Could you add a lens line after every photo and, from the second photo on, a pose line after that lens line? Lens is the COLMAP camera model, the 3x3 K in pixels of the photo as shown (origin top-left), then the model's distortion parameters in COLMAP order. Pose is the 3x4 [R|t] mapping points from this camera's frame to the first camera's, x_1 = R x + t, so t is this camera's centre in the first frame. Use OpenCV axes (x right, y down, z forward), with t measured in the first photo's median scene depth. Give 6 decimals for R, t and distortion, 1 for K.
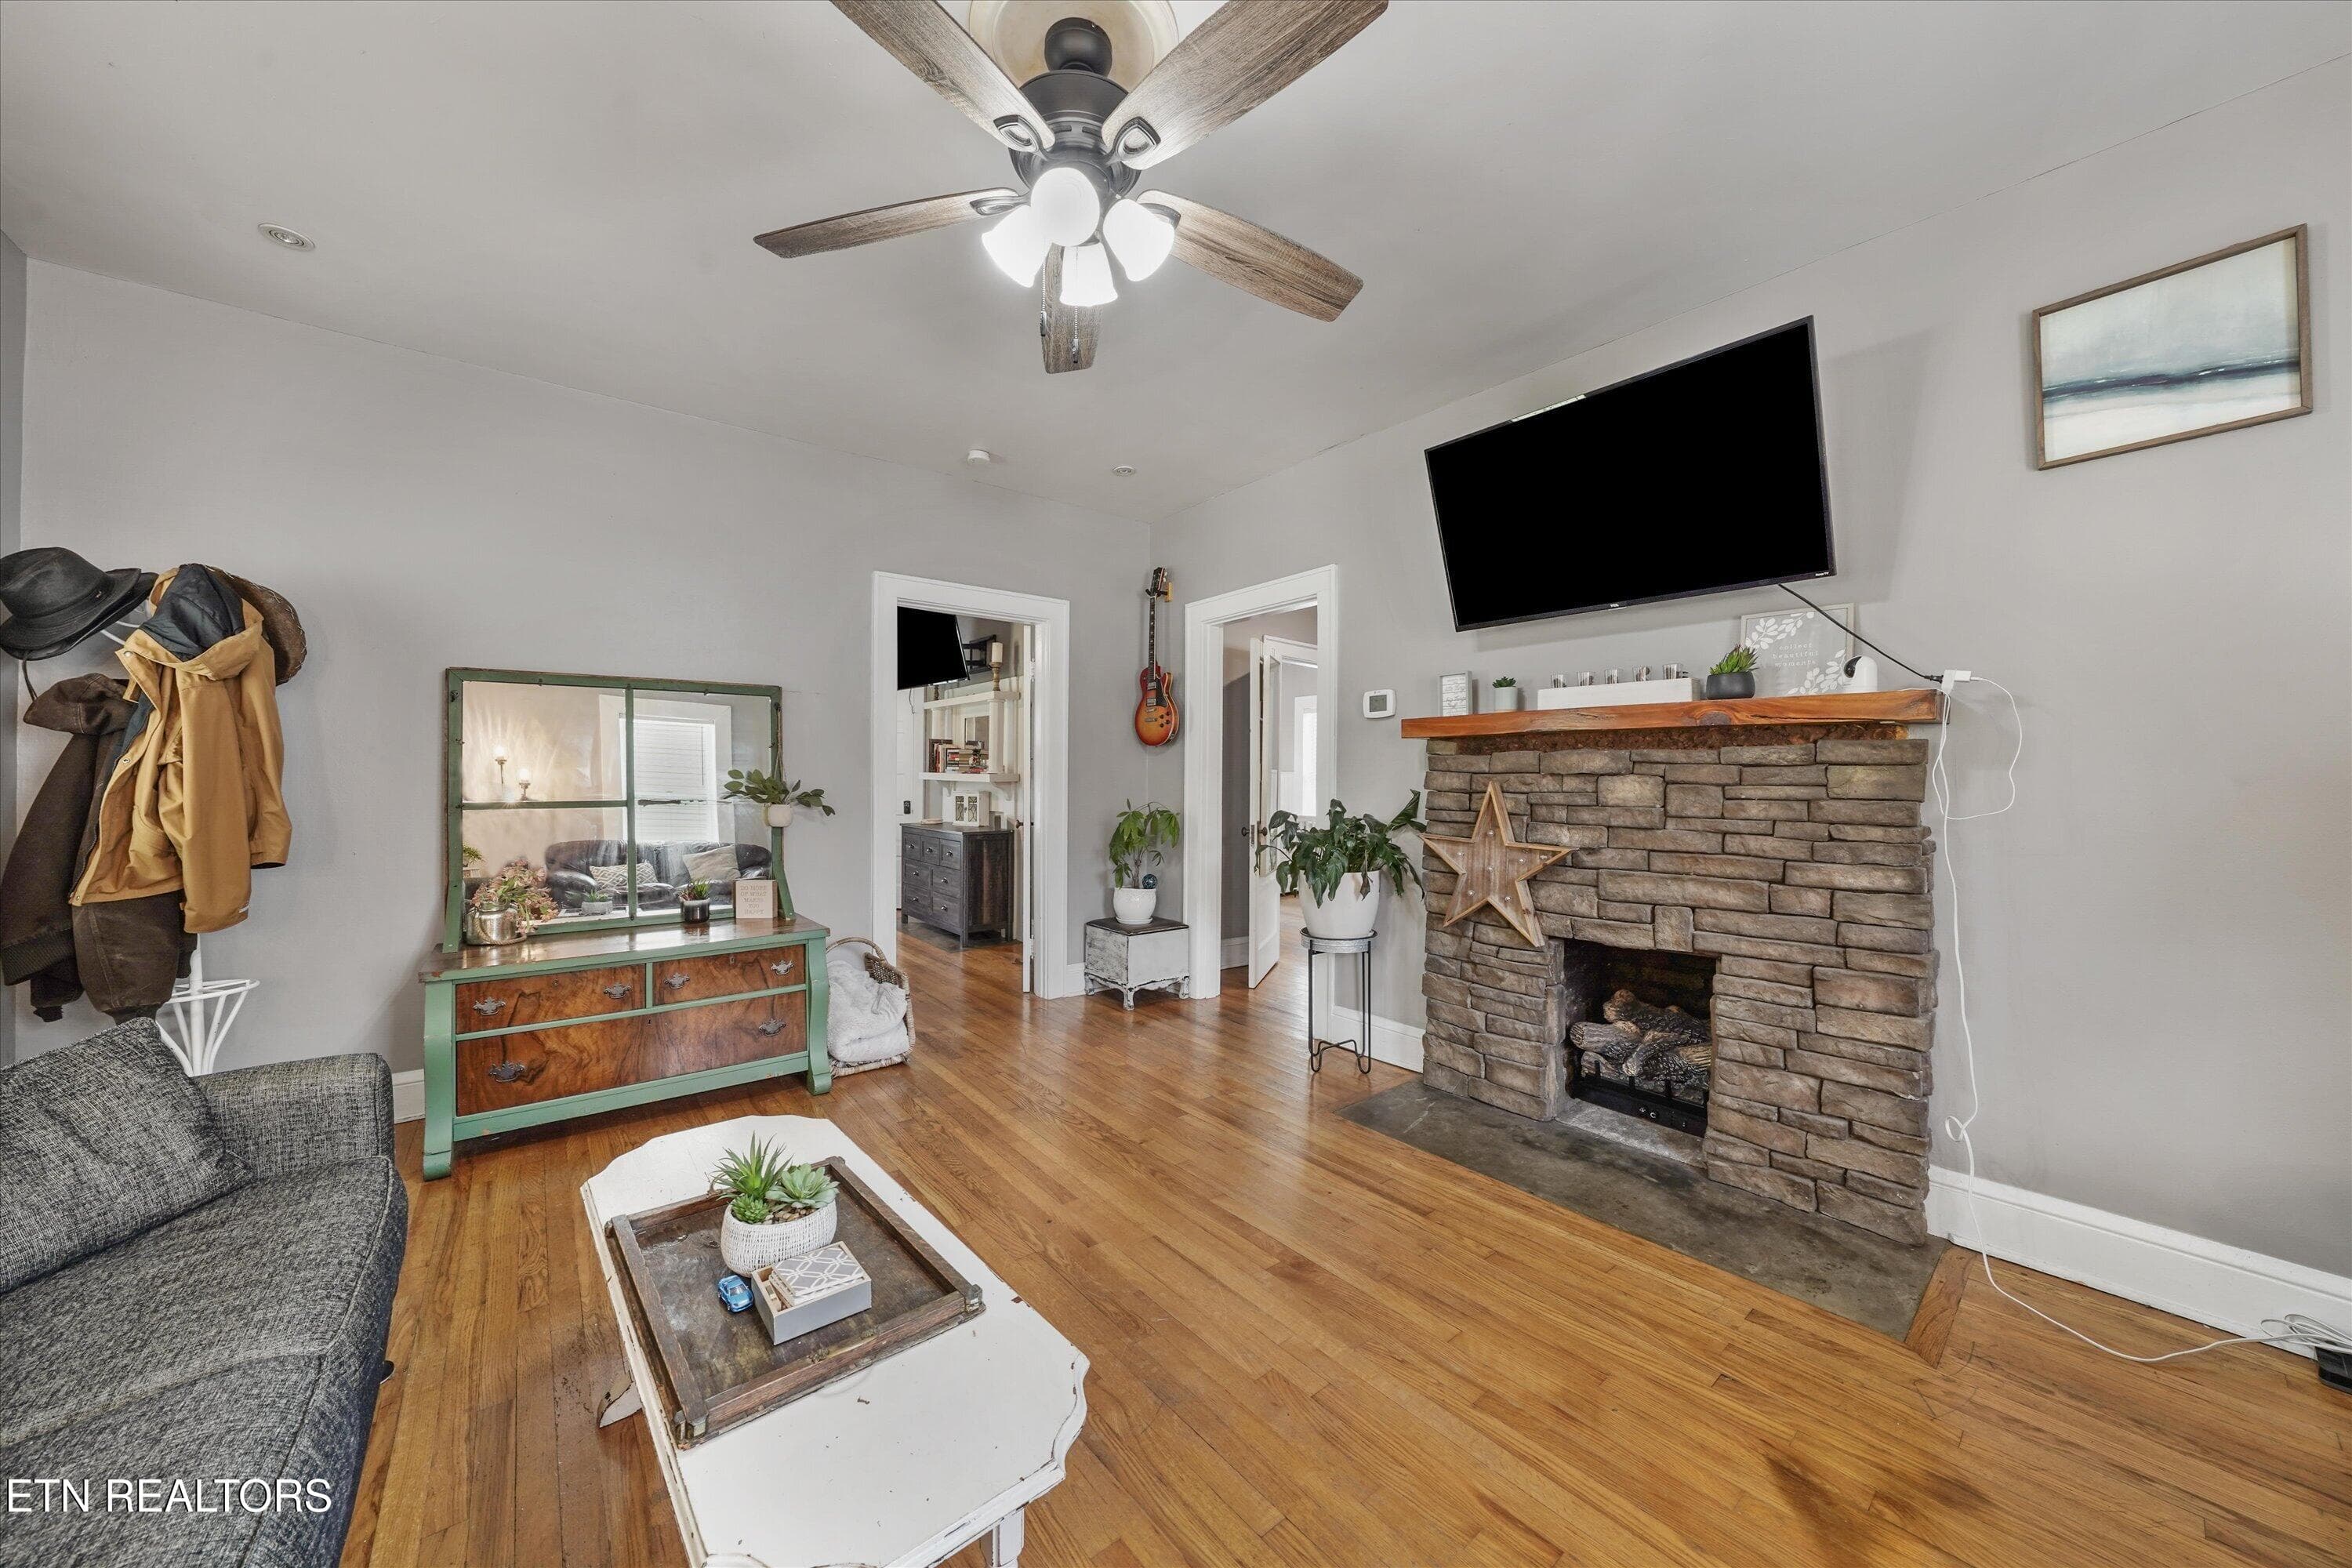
lens RADIAL K [[828.6, 0, 1175.0], [0, 828.6, 770.3], [0, 0, 1]] dist [-0.000517, 0.000139]
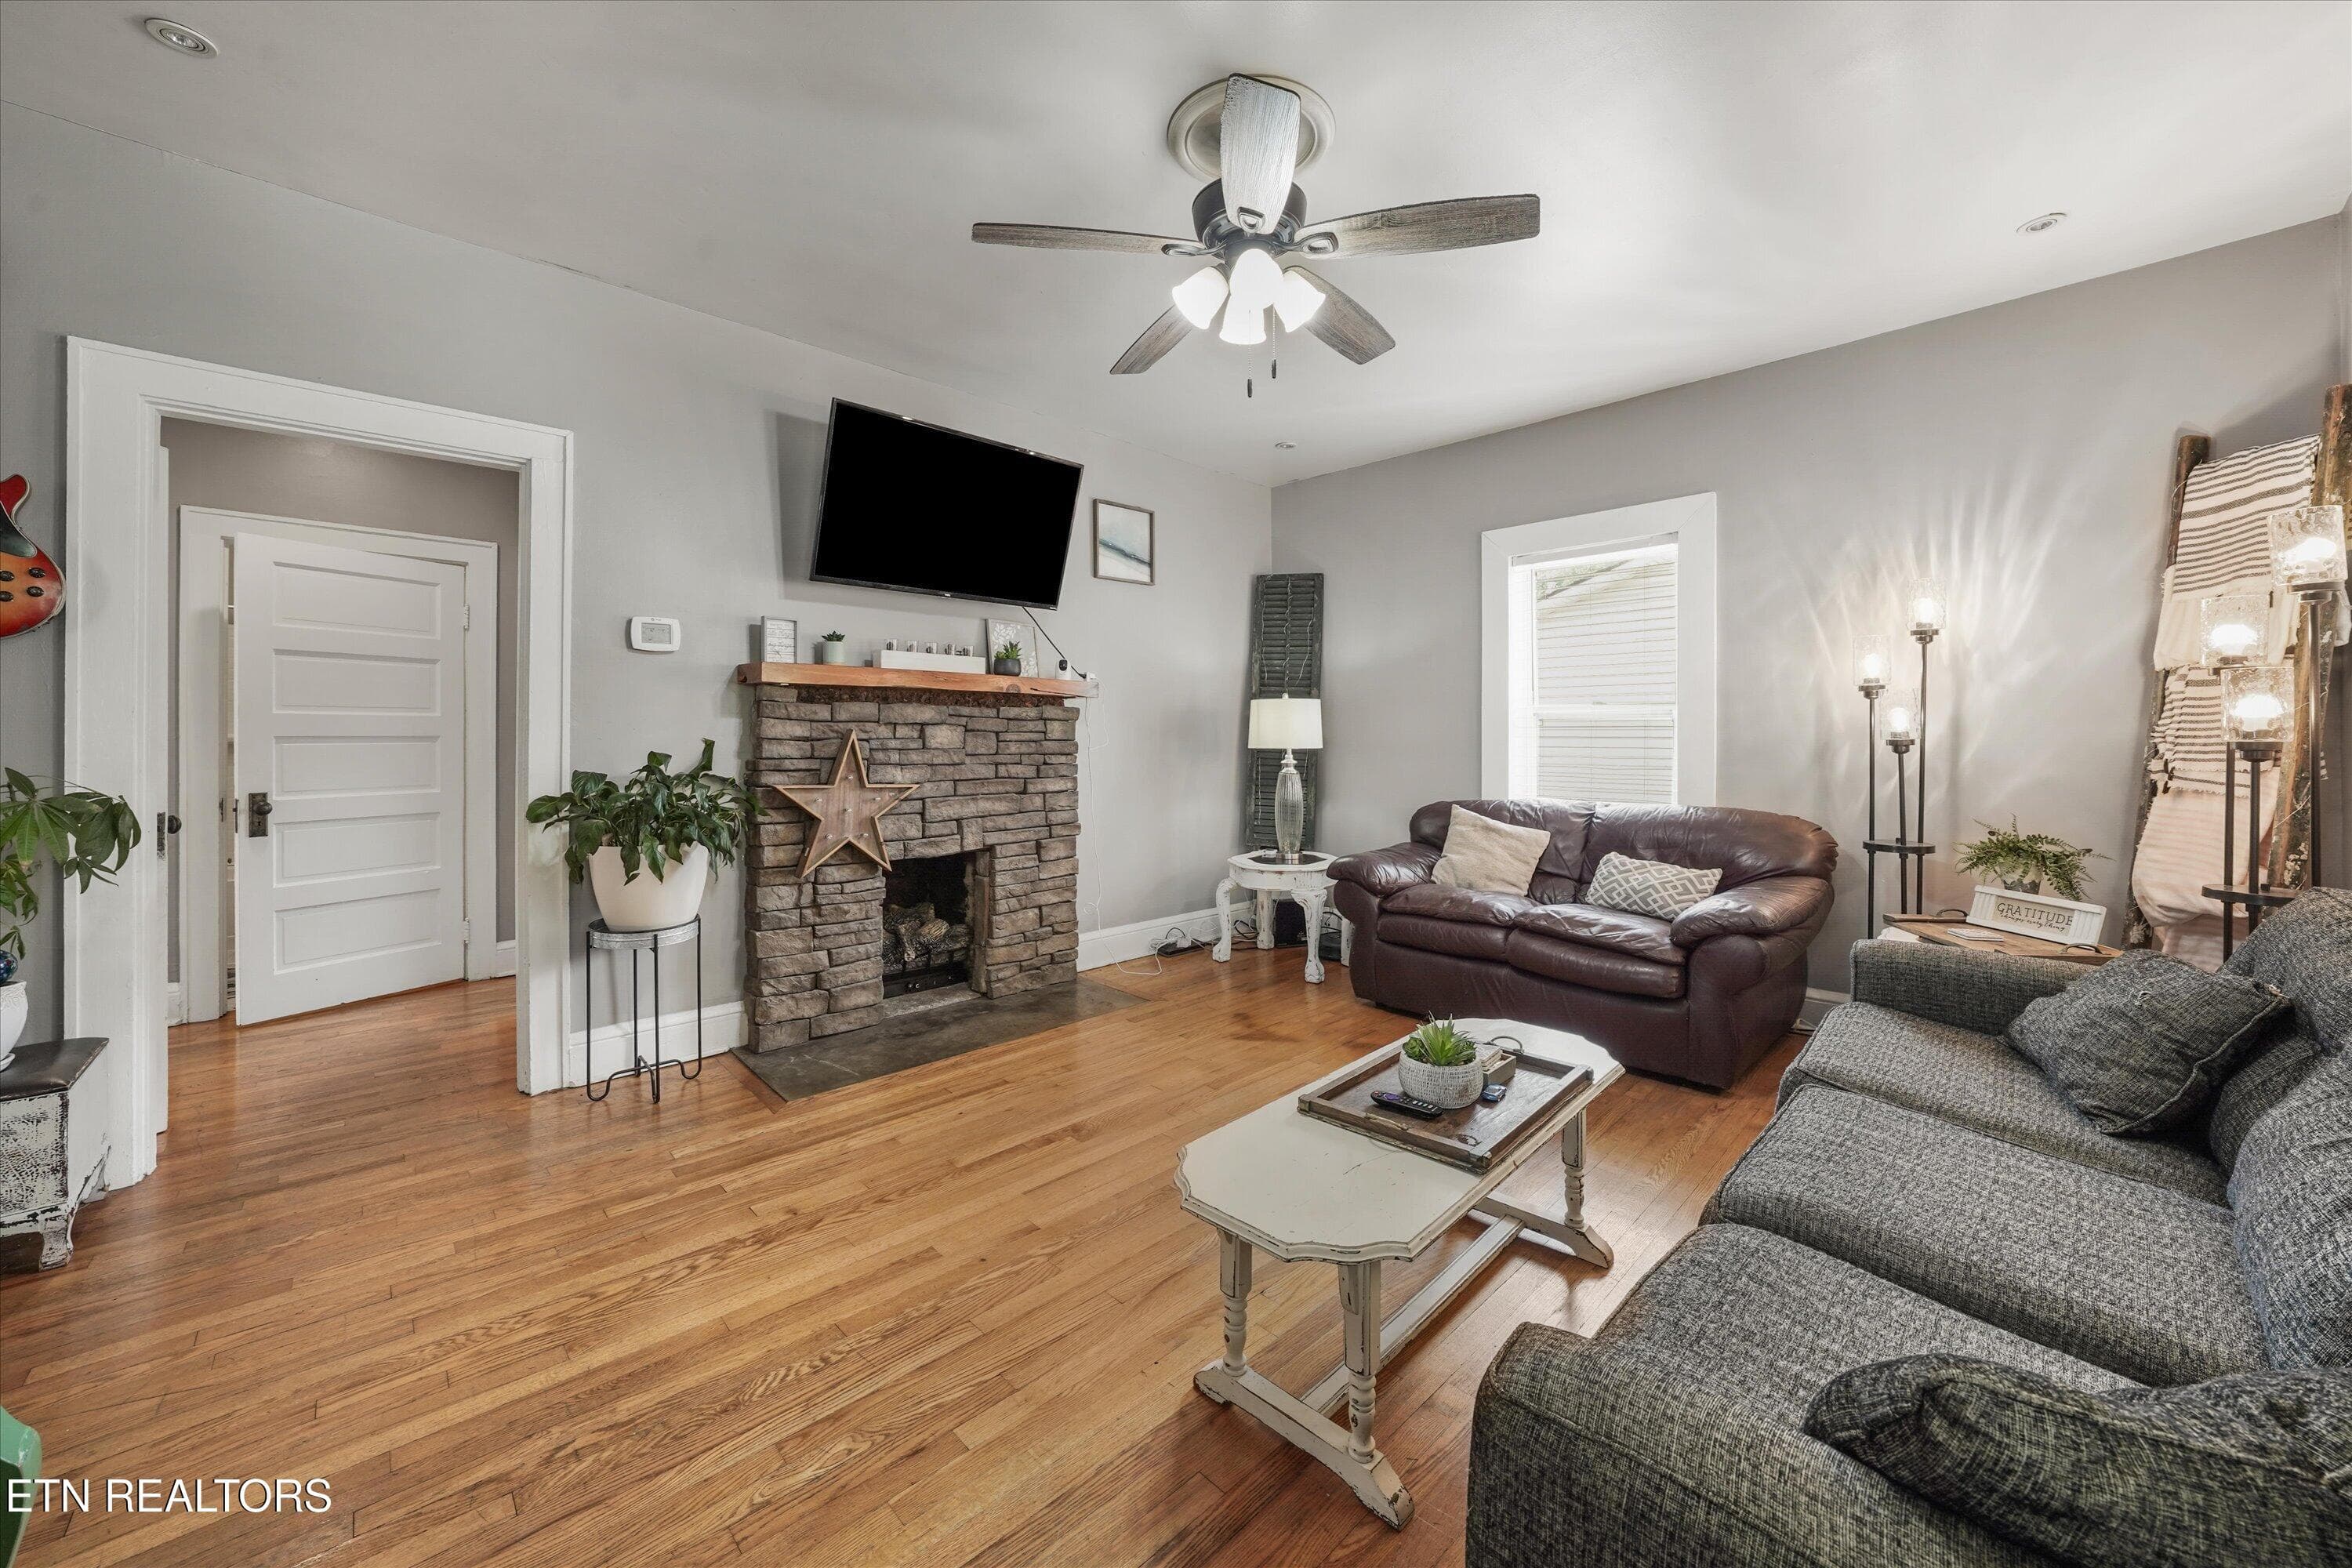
lens RADIAL K [[882.1, 0, 1177.0], [0, 882.1, 735.6], [0, 0, 1]] dist [-0.022143, 0.000132]
pose [[-0.088164, -0.005369, 0.996092, -0.906154], [-0.015068, 0.999878, 0.004056, 0.012079], [-0.995992, -0.014651, -0.088234, 0.780982]]
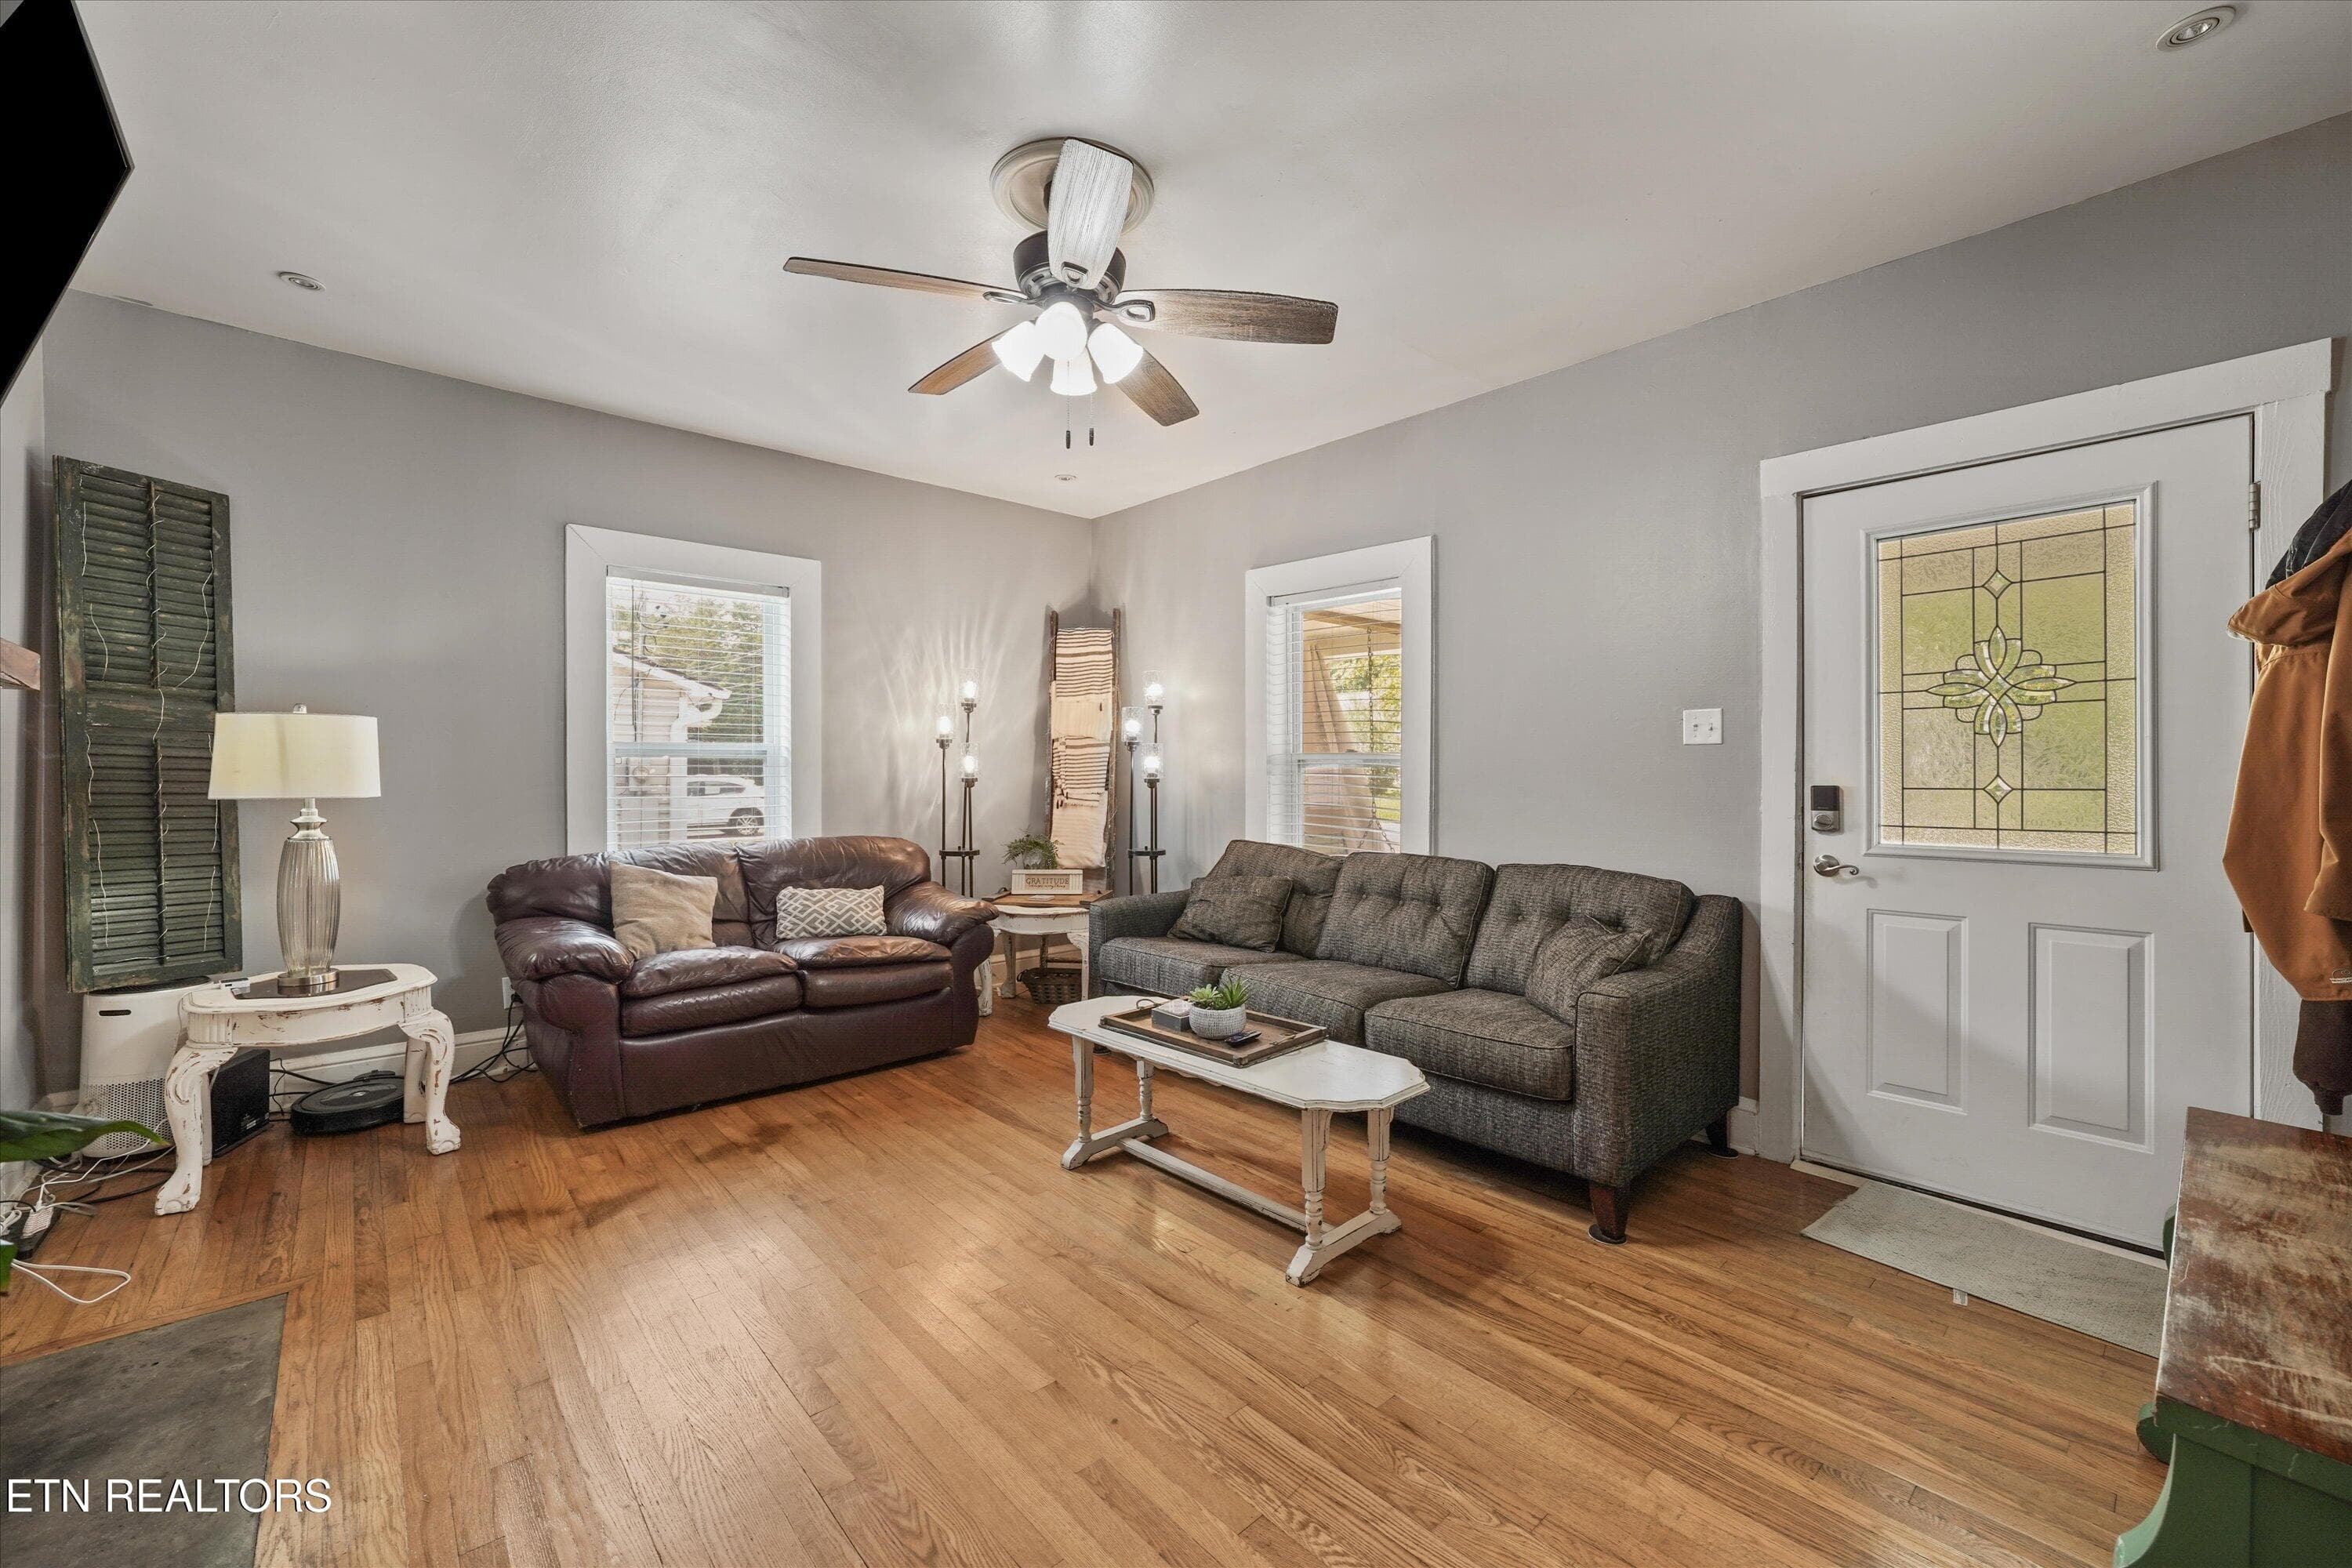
lens RADIAL K [[935.3, 0, 1176.0], [0, 935.3, 784.0], [0, 0, 1]] dist [-0.014753, 0.000039]
pose [[-0.998263, -0.008950, -0.058237, -0.131311], [-0.008814, 0.999958, -0.002581, 0.019231], [0.058258, -0.002063, -0.998299, 1.548070]]
